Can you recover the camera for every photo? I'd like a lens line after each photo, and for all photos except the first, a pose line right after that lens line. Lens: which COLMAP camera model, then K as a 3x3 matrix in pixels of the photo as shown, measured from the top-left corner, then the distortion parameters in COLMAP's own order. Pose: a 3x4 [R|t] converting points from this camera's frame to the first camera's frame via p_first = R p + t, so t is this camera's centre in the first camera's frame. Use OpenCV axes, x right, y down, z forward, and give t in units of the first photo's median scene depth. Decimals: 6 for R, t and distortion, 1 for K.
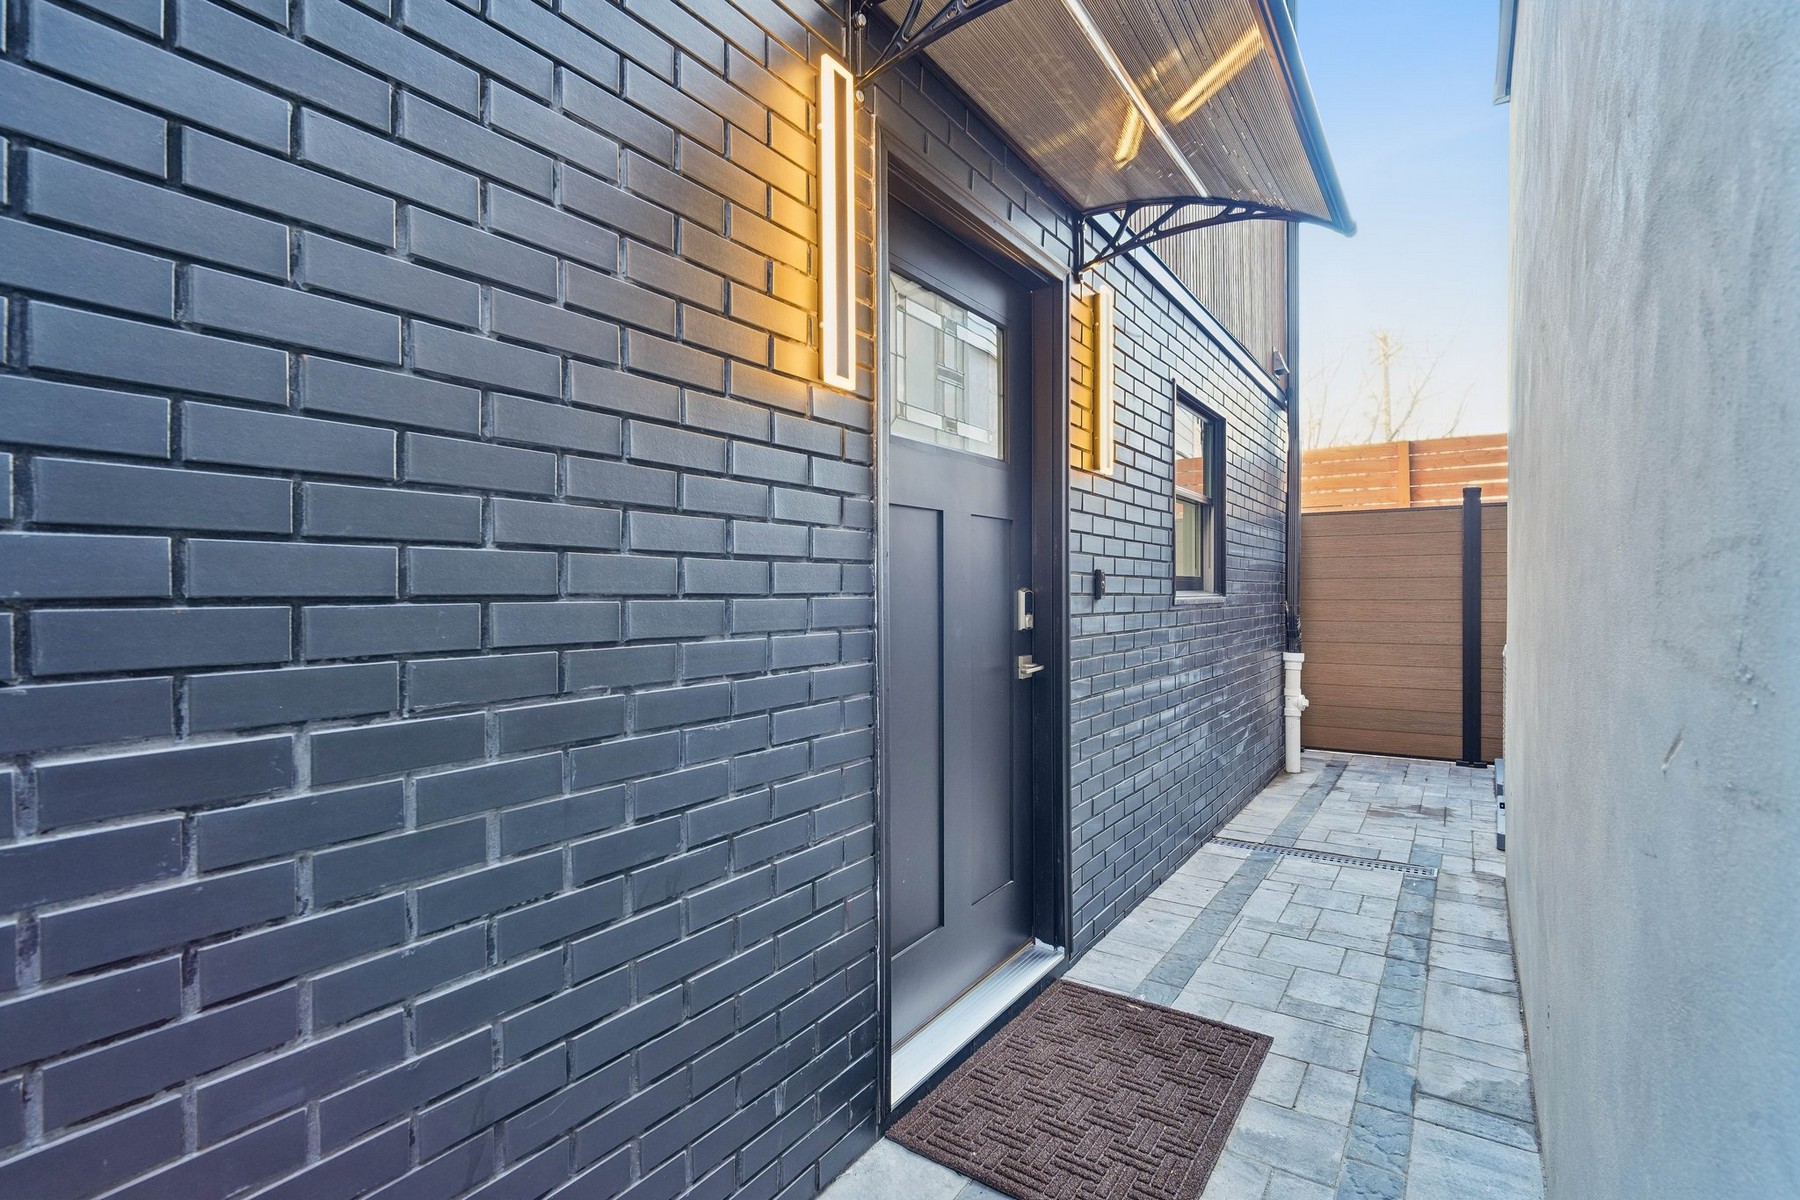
lens RADIAL K [[846.7, 0, 898.0], [0, 846.7, 602.4], [0, 0, 1]] dist [0.000307, -0.003298]
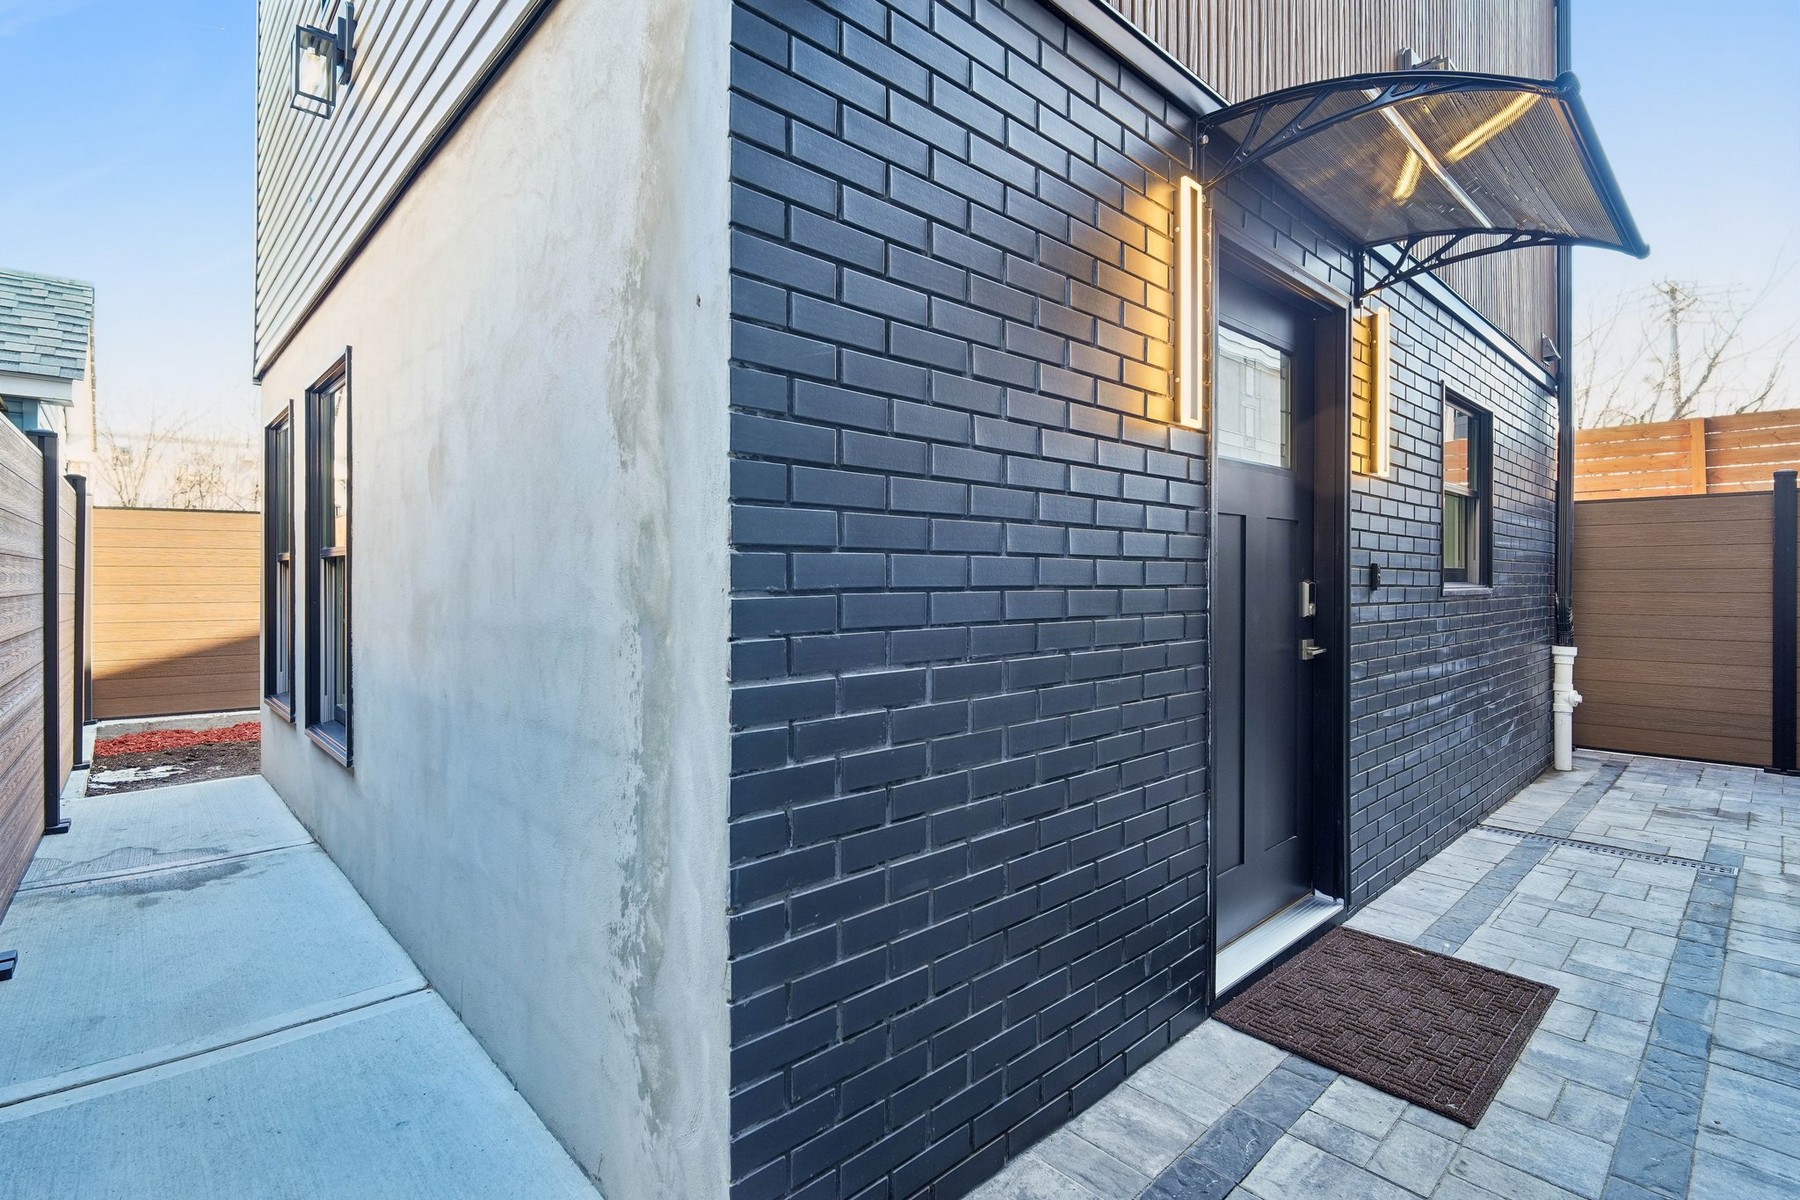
lens RADIAL K [[846.7, 0, 897.0], [0, 846.7, 589.5], [0, 0, 1]] dist [0.000307, -0.003298]
pose [[0.975945, 0.004116, -0.217980, -0.150470], [-0.004699, 0.999987, -0.002158, 0.000889], [0.217968, 0.003131, 0.975951, -0.247262]]
